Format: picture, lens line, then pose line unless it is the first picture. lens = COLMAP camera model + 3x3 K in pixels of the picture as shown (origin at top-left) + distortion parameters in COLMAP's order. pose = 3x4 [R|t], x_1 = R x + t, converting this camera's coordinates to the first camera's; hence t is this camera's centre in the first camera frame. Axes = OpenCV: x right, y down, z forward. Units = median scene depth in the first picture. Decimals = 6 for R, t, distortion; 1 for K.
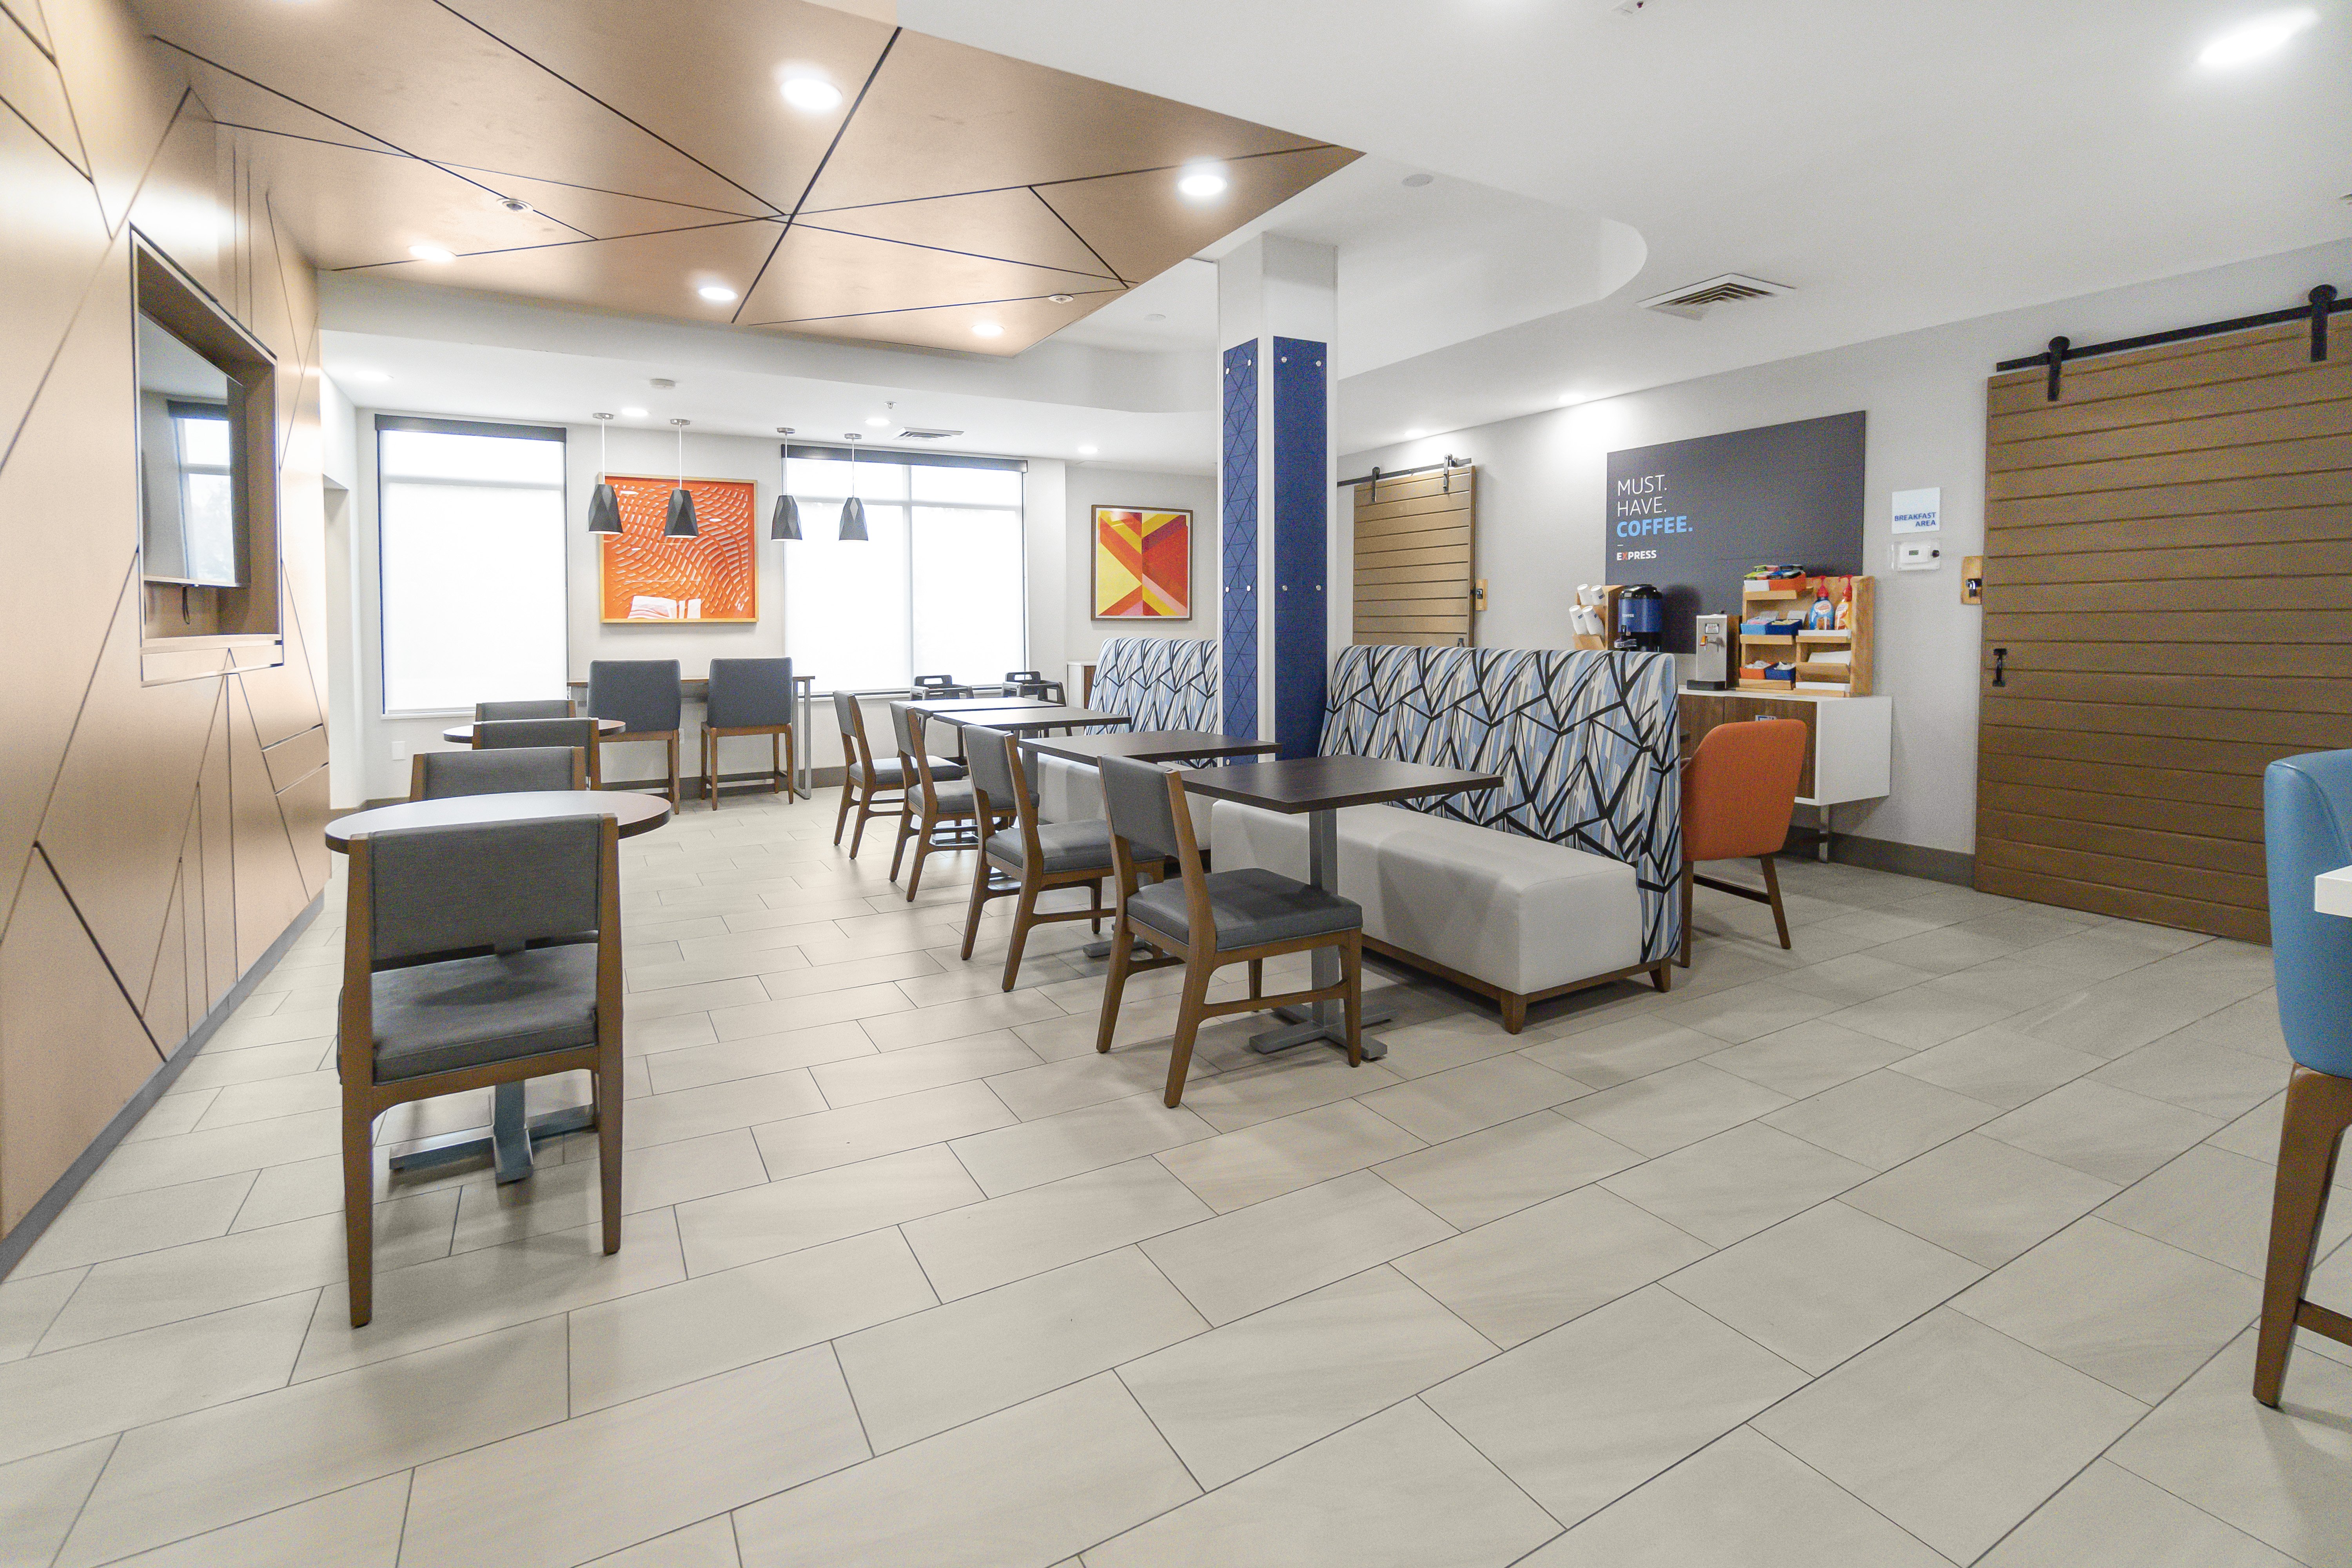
lens RADIAL K [[1085.2, 0, 1181.9], [0, 1085.2, 668.8], [0, 0, 1]] dist [0.002248, 0.001146]
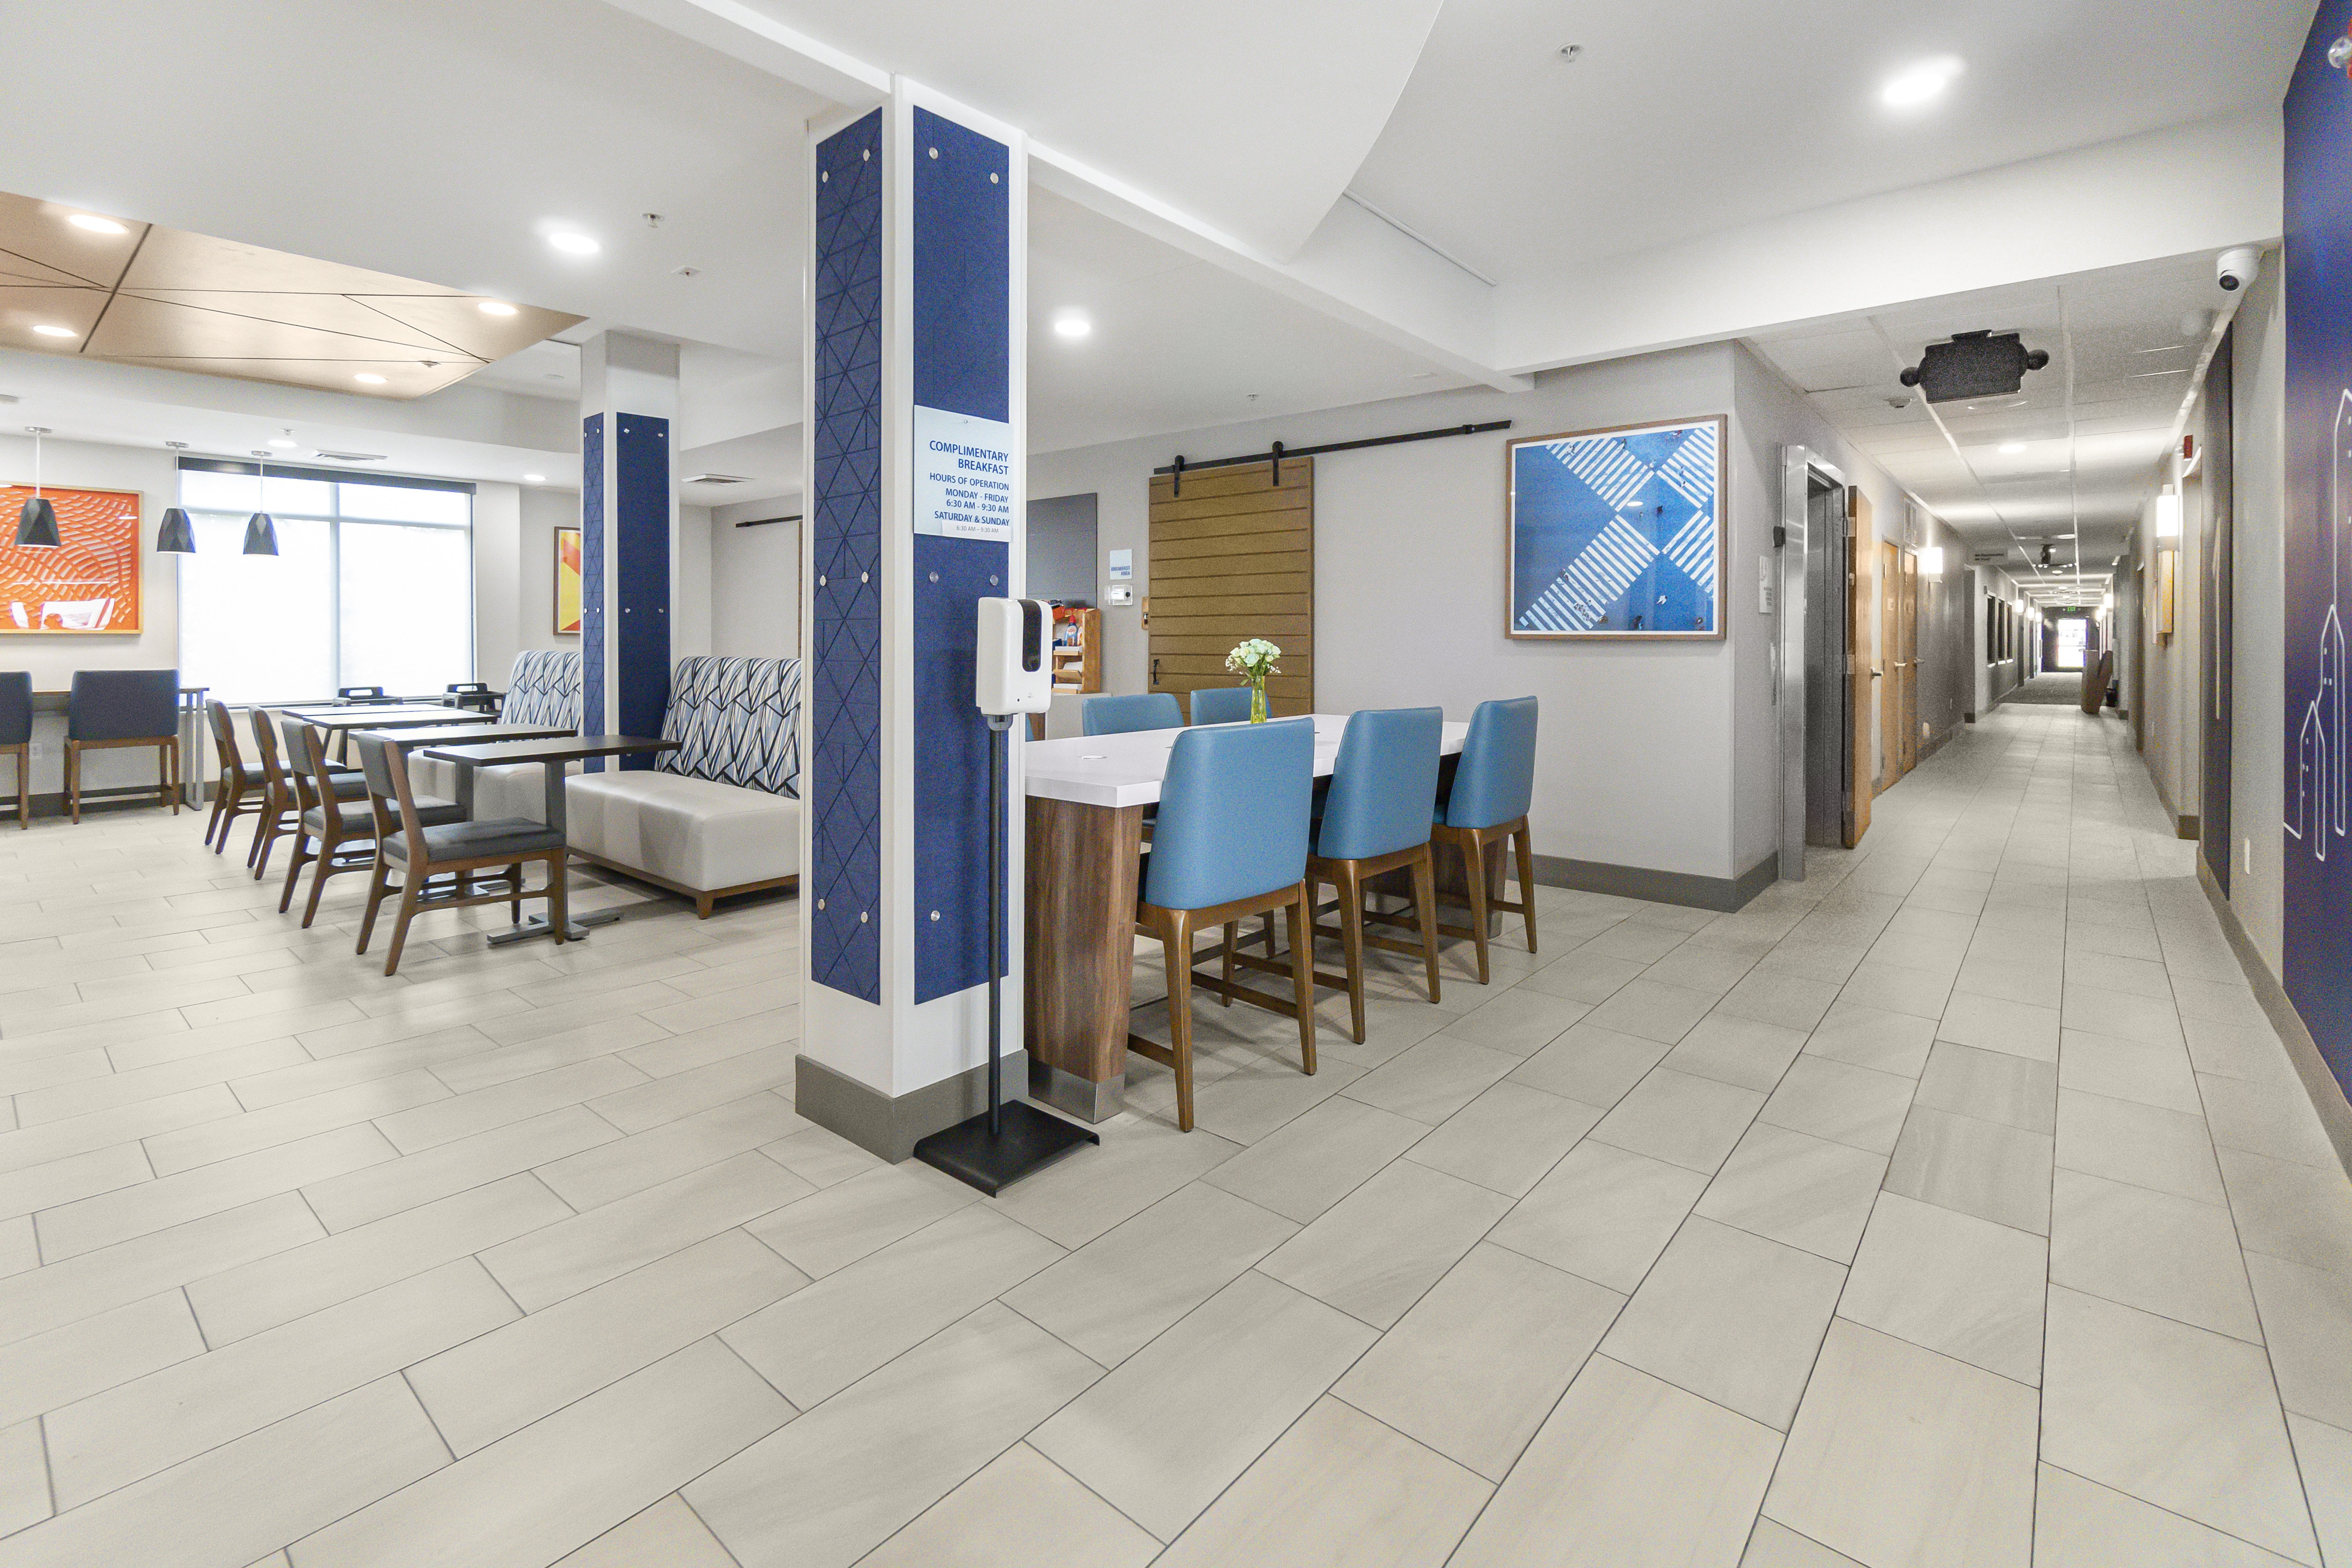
lens RADIAL K [[1085.2, 0, 1165.0], [0, 1085.2, 643.8], [0, 0, 1]] dist [0.002248, 0.001146]
pose [[0.944875, 0.007556, 0.327343, 0.180487], [0.005784, 0.999192, -0.039761, 0.011986], [-0.327380, 0.039462, 0.944069, -0.260696]]
